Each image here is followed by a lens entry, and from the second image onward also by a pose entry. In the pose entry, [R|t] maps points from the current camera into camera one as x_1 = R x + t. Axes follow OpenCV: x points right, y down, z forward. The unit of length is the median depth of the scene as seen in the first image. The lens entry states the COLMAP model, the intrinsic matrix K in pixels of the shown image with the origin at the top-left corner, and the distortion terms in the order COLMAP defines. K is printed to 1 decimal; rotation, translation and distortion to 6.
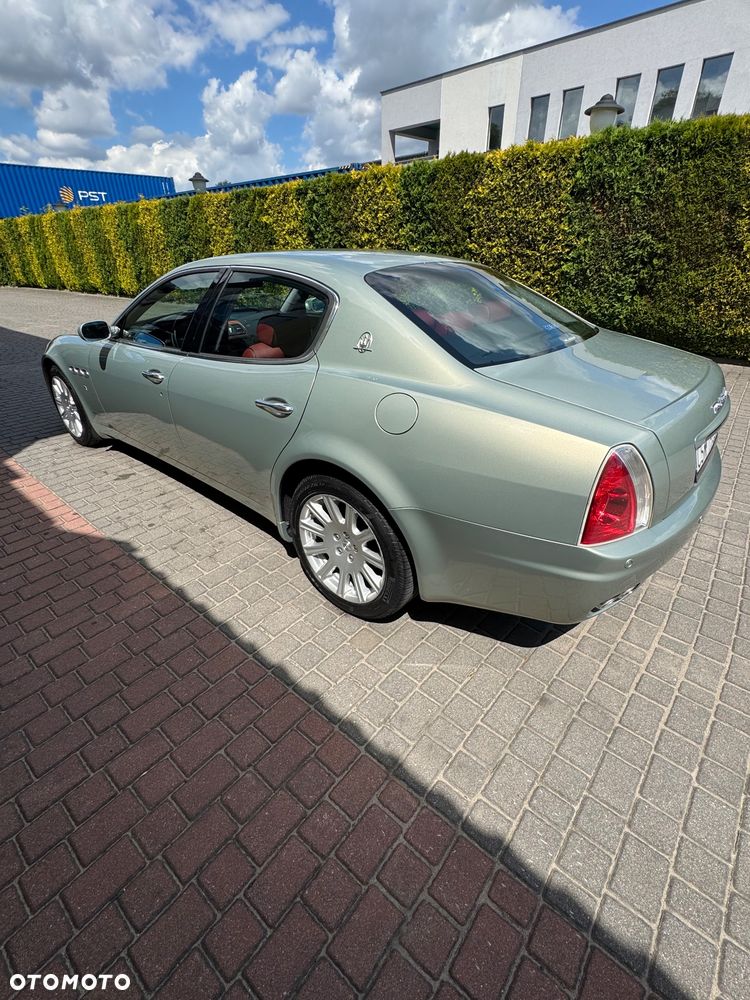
lens RADIAL K [[447.8, 0, 375.0], [0, 447.8, 500.0], [0, 0, 1]] dist [-0.002029, -0.000861]
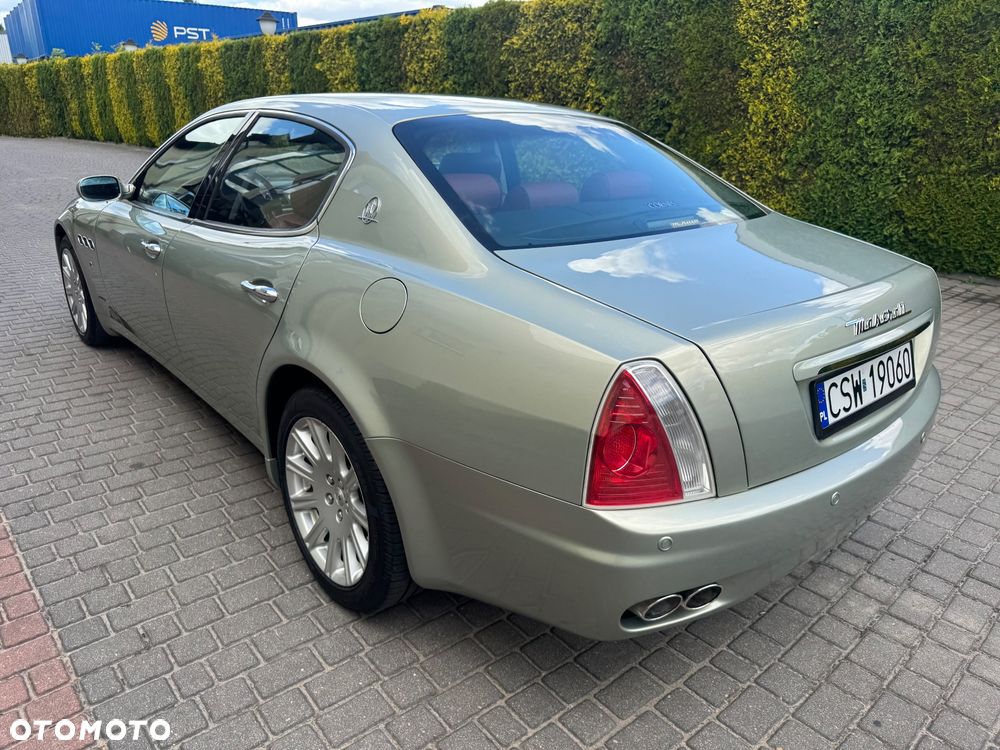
lens RADIAL K [[706.0, 0, 499.3], [0, 706.0, 382.3], [0, 0, 1]] dist [0.004697, -0.005973]
pose [[0.989092, 0.080430, -0.123398, 0.427155], [-0.097368, 0.985632, -0.138018, 0.136854], [0.110525, 0.148527, 0.982713, -0.228493]]
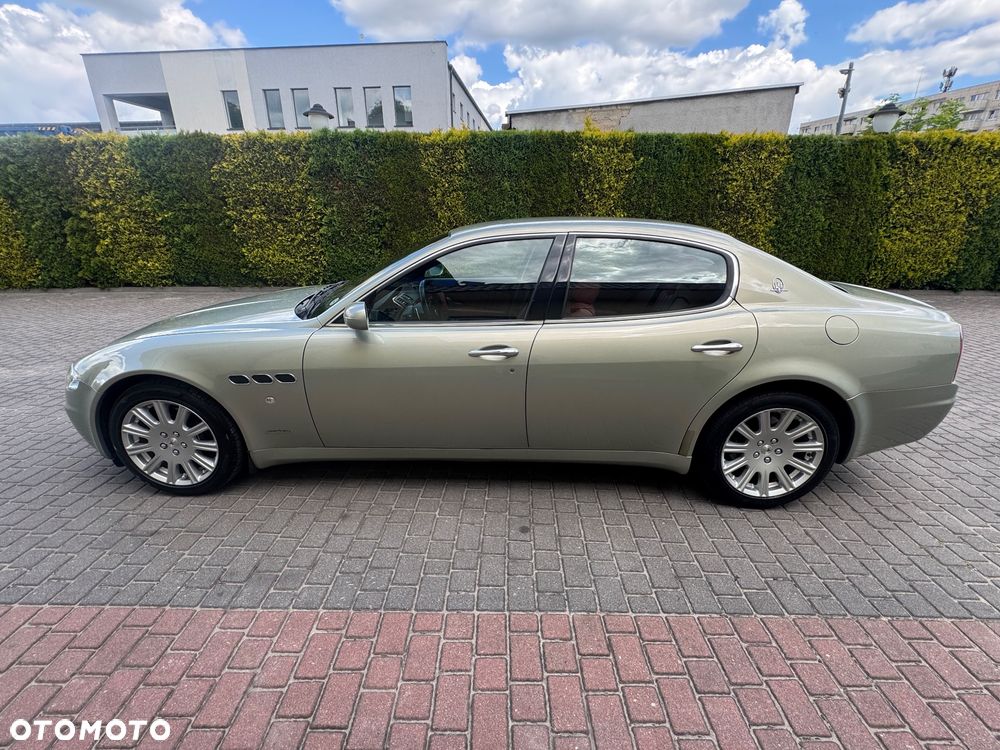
lens RADIAL K [[441.4, 0, 495.1], [0, 441.4, 374.0], [0, 0, 1]] dist [-0.000930, -0.000516]
pose [[0.777458, -0.207675, 0.593658, 0.004096], [0.303471, 0.950629, -0.064876, 0.059382], [-0.550876, 0.230597, 0.802098, -0.107207]]
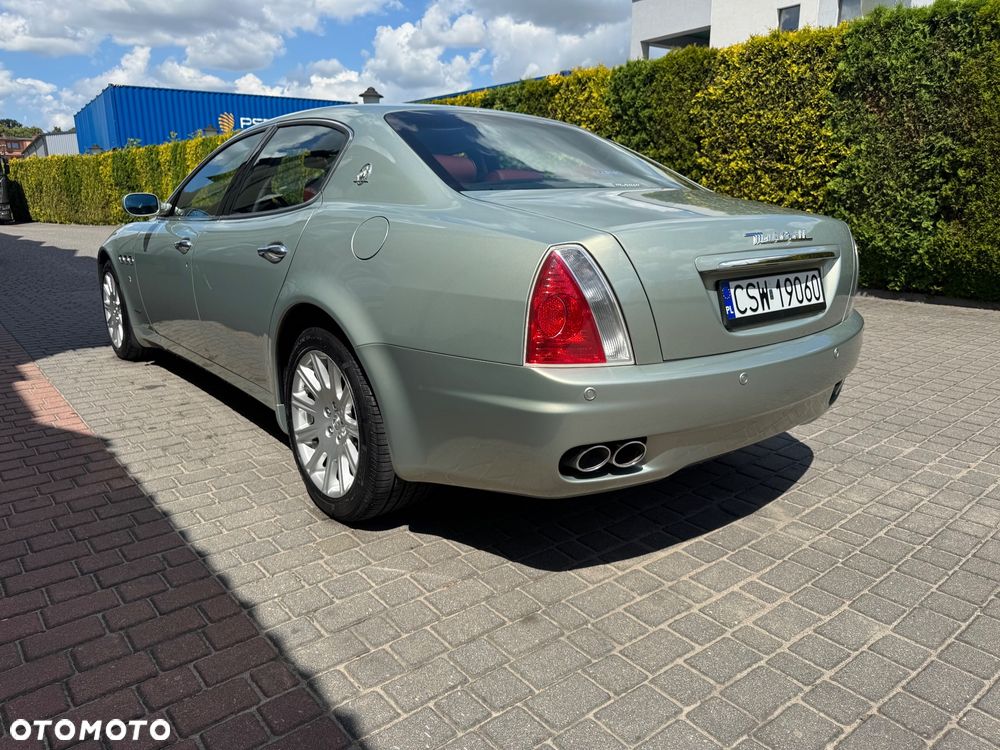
lens RADIAL K [[706.0, 0, 499.3], [0, 706.0, 382.3], [0, 0, 1]] dist [0.004697, -0.005973]
pose [[0.983943, 0.053950, -0.170136, 0.116201], [-0.094408, 0.966276, -0.239579, 0.082454], [0.151473, 0.251794, 0.955853, -0.043823]]
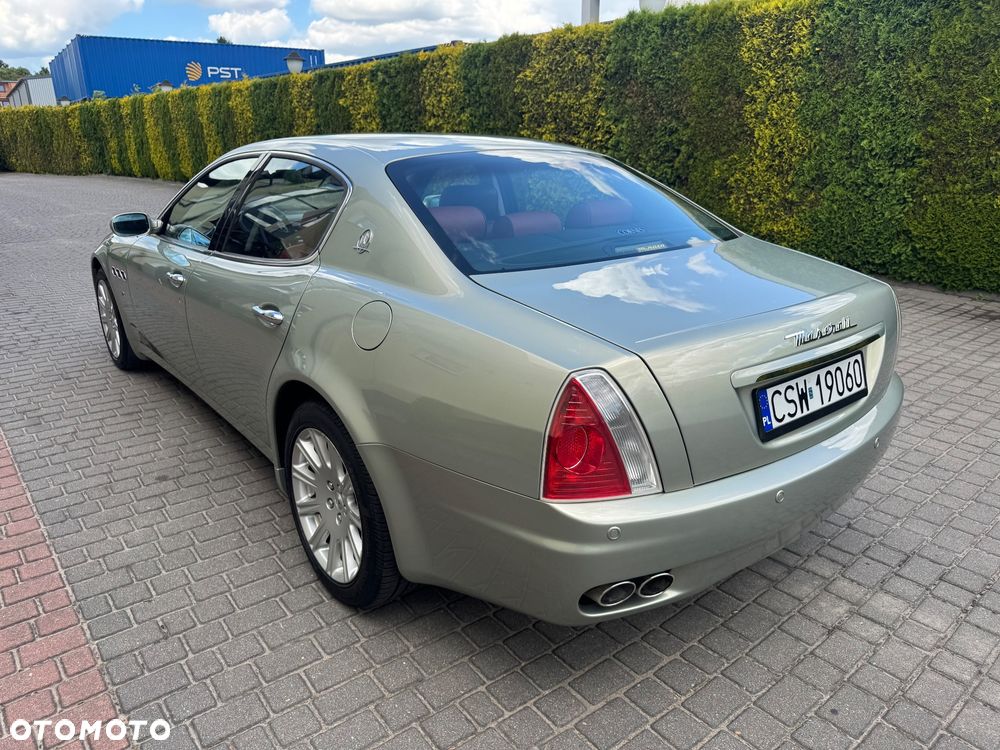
lens RADIAL K [[703.7, 0, 492.1], [0, 703.7, 384.8], [0, 0, 1]] dist [0.005500, -0.005943]
pose [[0.982810, 0.068119, -0.171596, 0.448747], [-0.096639, 0.981753, -0.163772, 0.143372], [0.157309, 0.177539, 0.971460, -0.249672]]
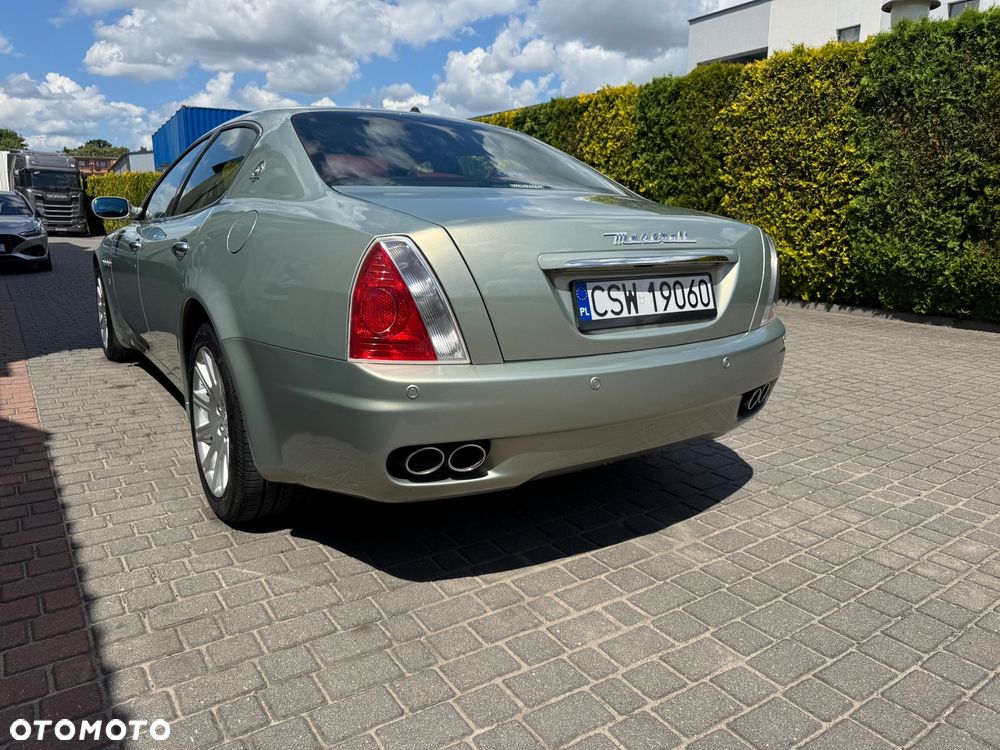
lens RADIAL K [[705.2, 0, 504.2], [0, 705.2, 378.8], [0, 0, 1]] dist [0.015936, -0.017943]
pose [[0.966325, 0.077089, -0.245505, 0.190904], [-0.142737, 0.954417, -0.262134, 0.077693], [0.214106, 0.288349, 0.933281, -0.018690]]
